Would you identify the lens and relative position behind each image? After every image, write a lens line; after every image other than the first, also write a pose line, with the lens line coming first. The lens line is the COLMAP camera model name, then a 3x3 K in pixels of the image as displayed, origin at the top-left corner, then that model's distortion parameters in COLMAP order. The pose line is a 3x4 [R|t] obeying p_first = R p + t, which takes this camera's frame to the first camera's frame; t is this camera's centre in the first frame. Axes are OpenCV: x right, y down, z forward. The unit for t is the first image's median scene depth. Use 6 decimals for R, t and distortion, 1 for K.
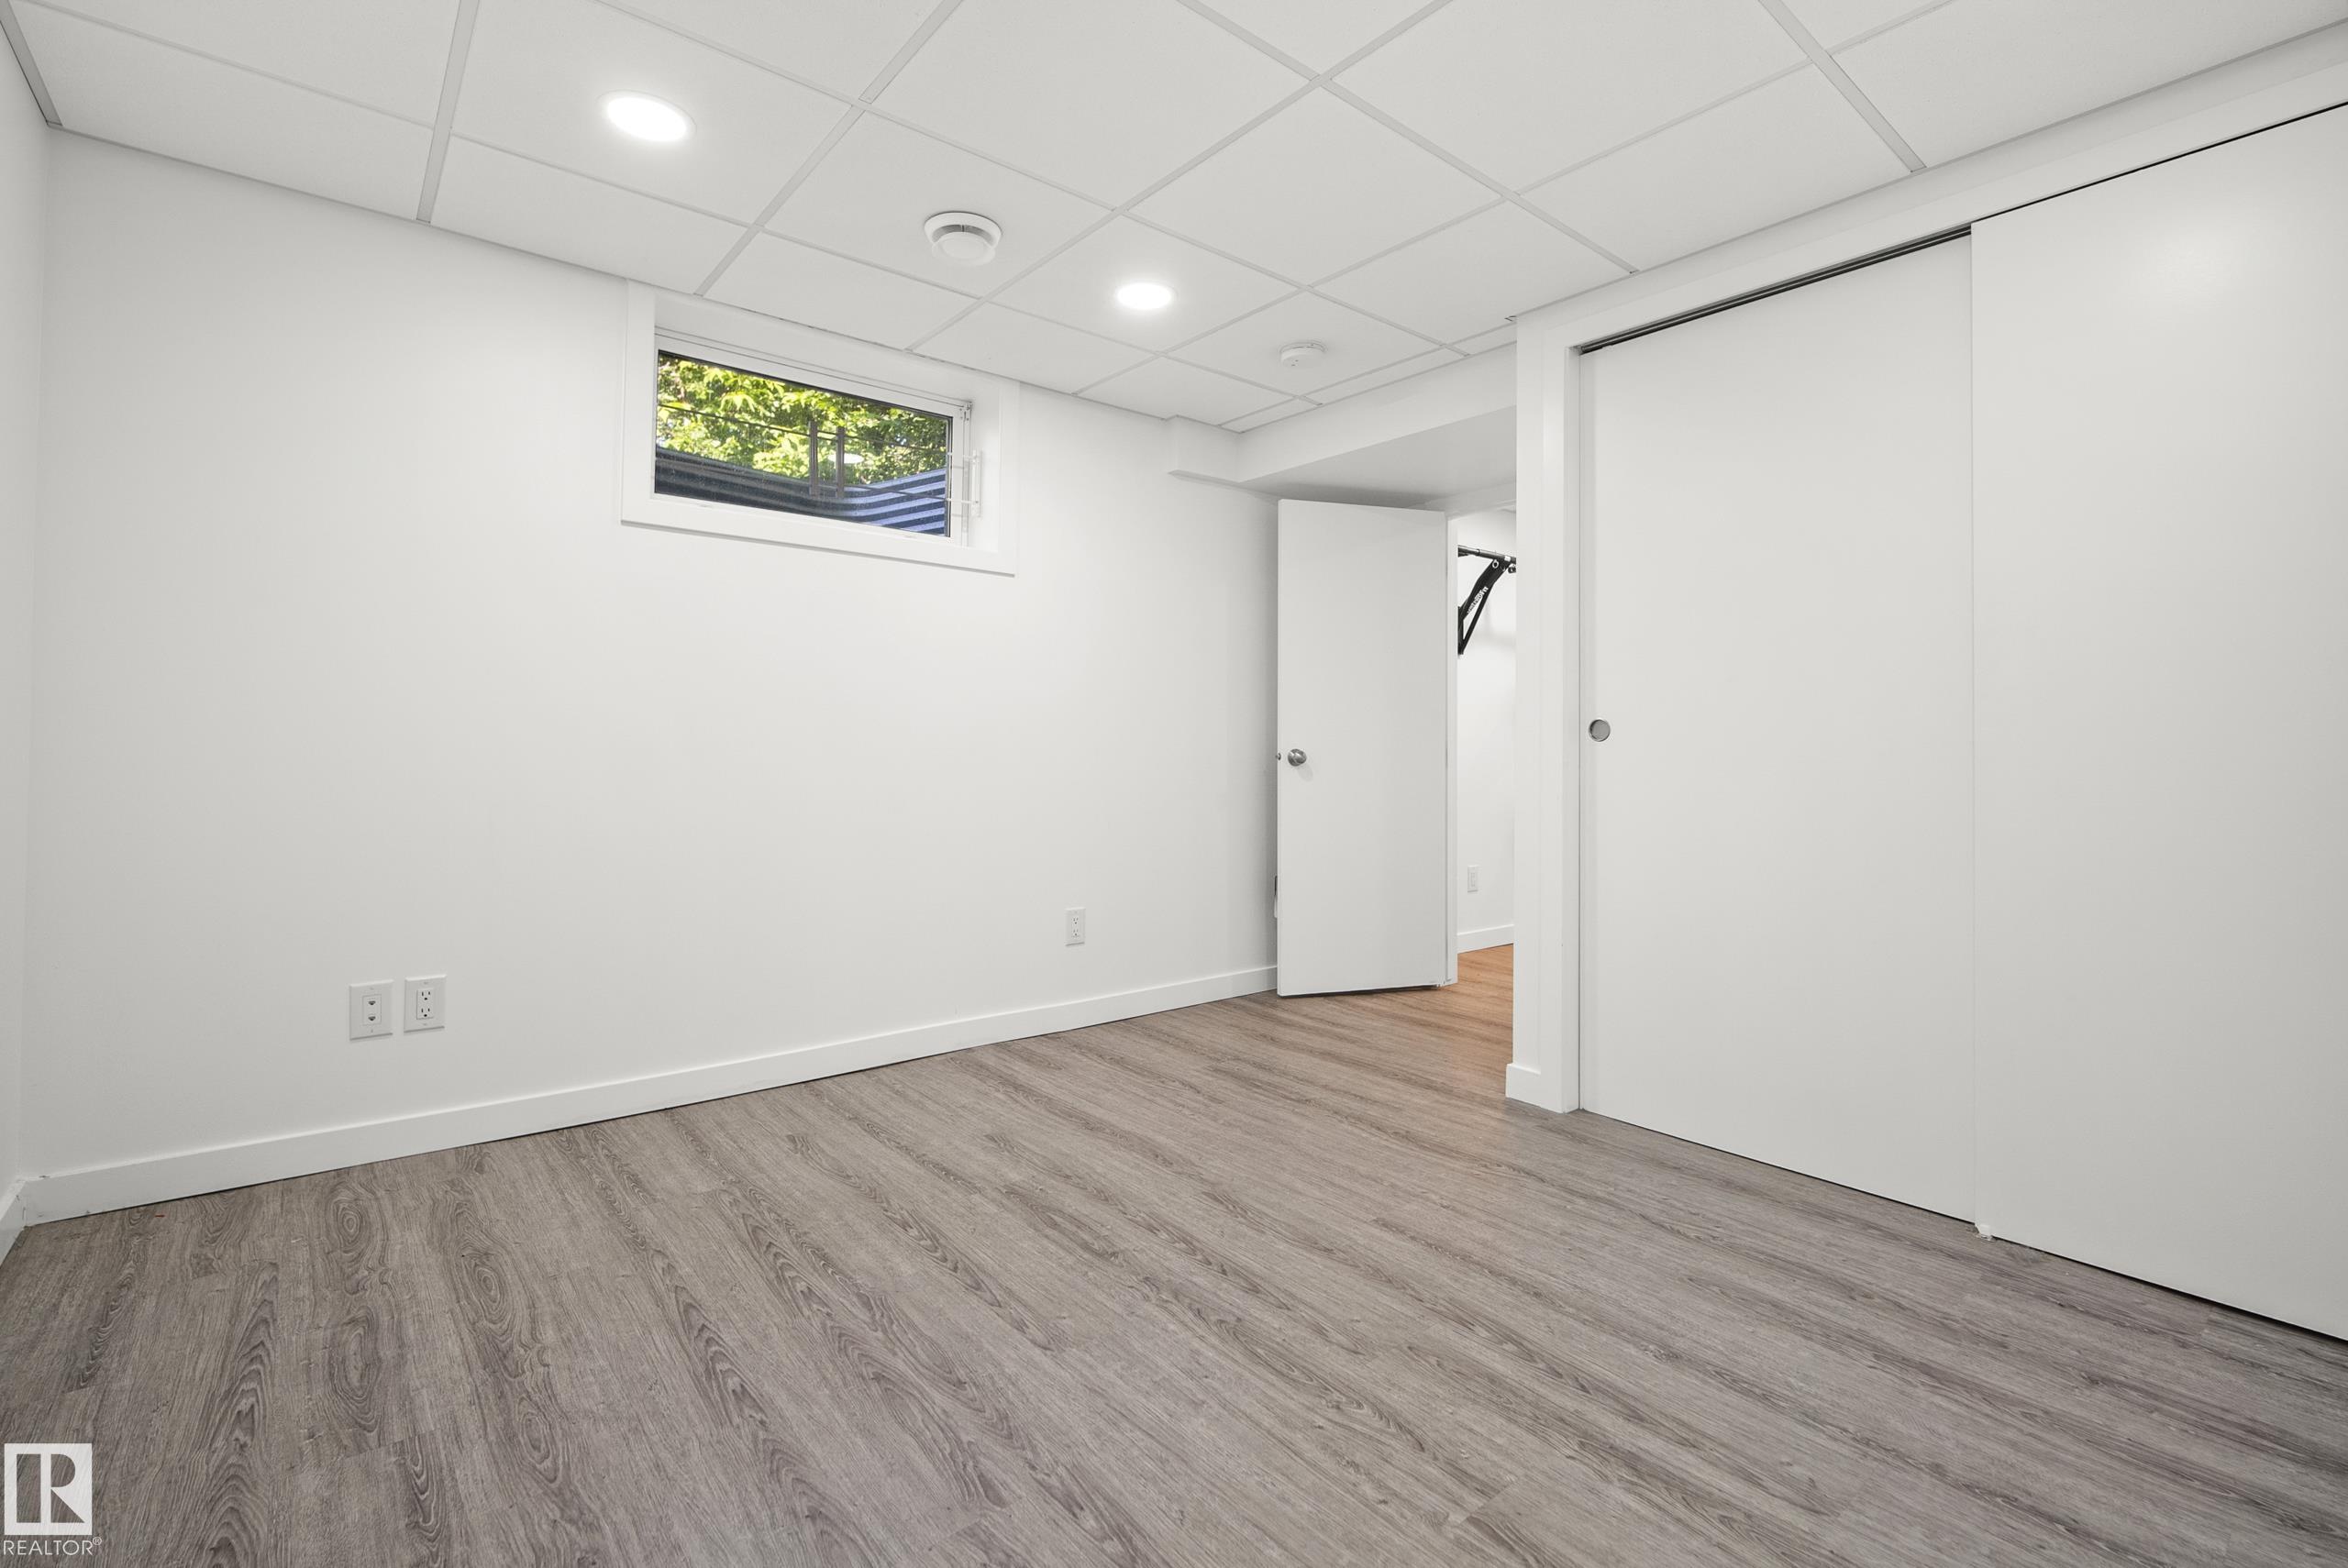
lens RADIAL K [[1033.4, 0, 1172.3], [0, 1033.4, 792.9], [0, 0, 1]] dist [-0.008520, 0.000250]
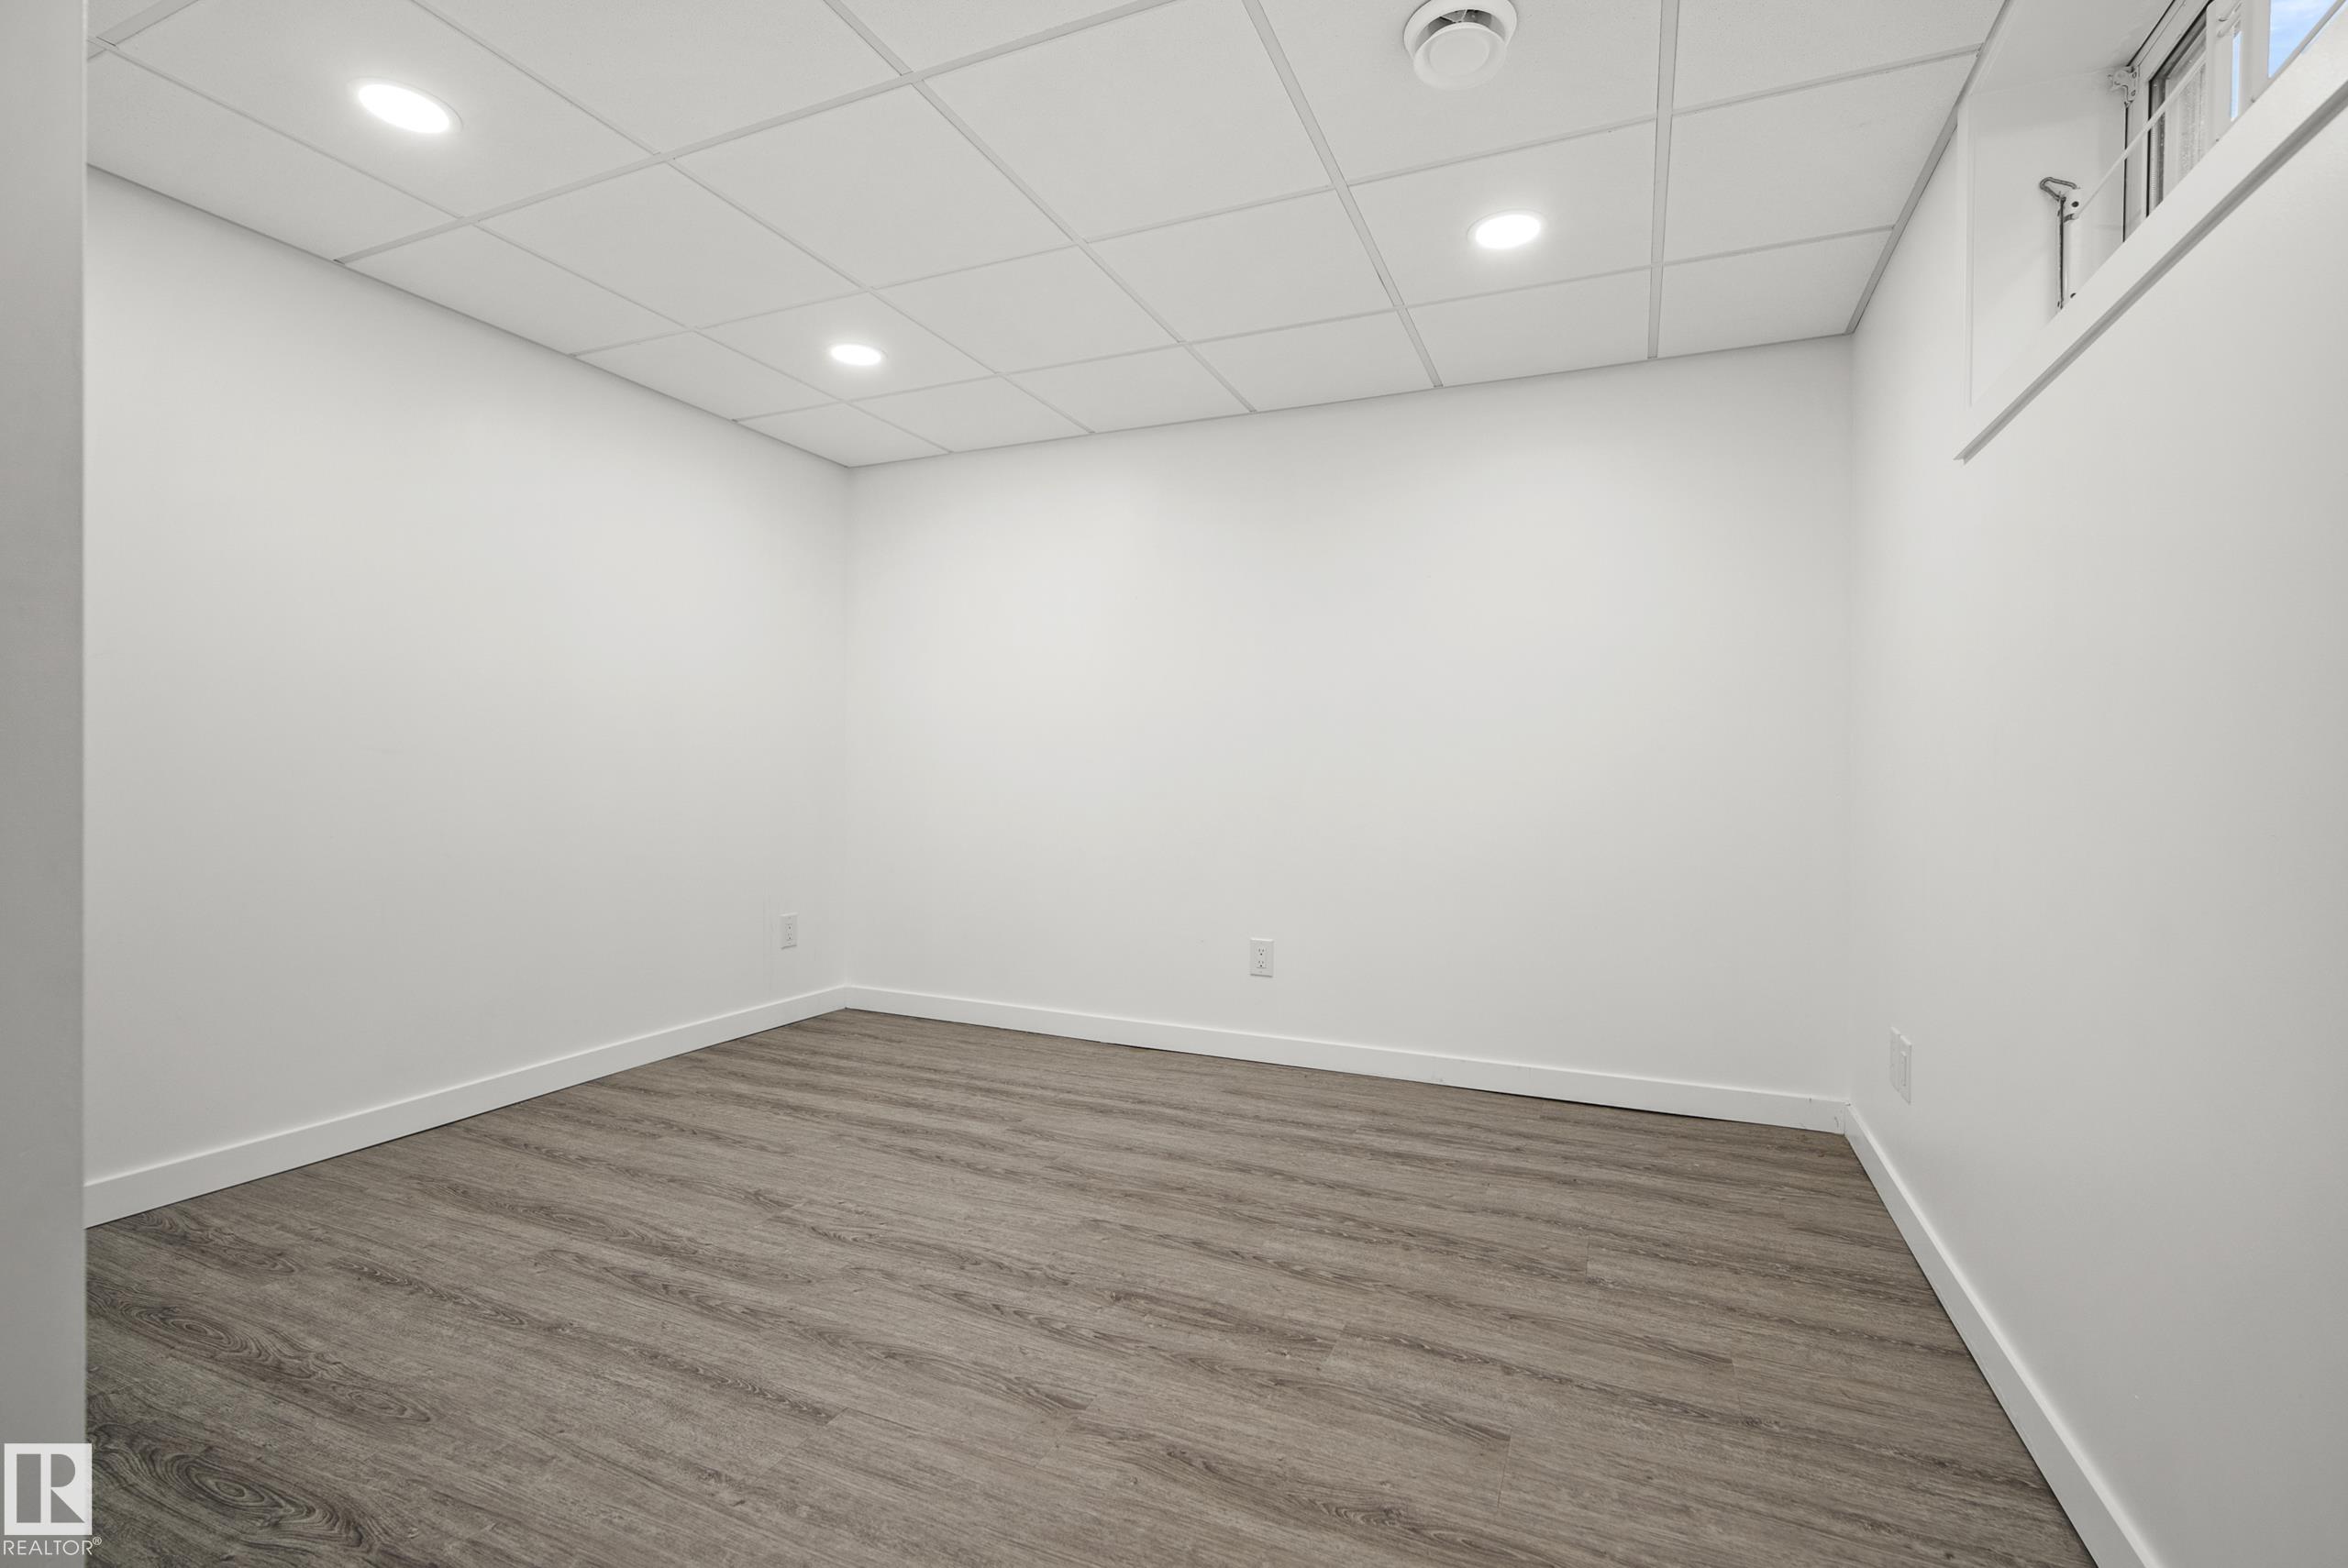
lens RADIAL K [[1033.4, 0, 1172.3], [0, 1033.4, 792.9], [0, 0, 1]] dist [-0.008520, 0.000250]
pose [[-0.891113, -0.013824, -0.453572, 0.349536], [-0.039605, 0.998091, 0.047390, -0.072183], [0.452051, 0.060193, -0.889959, 1.906371]]
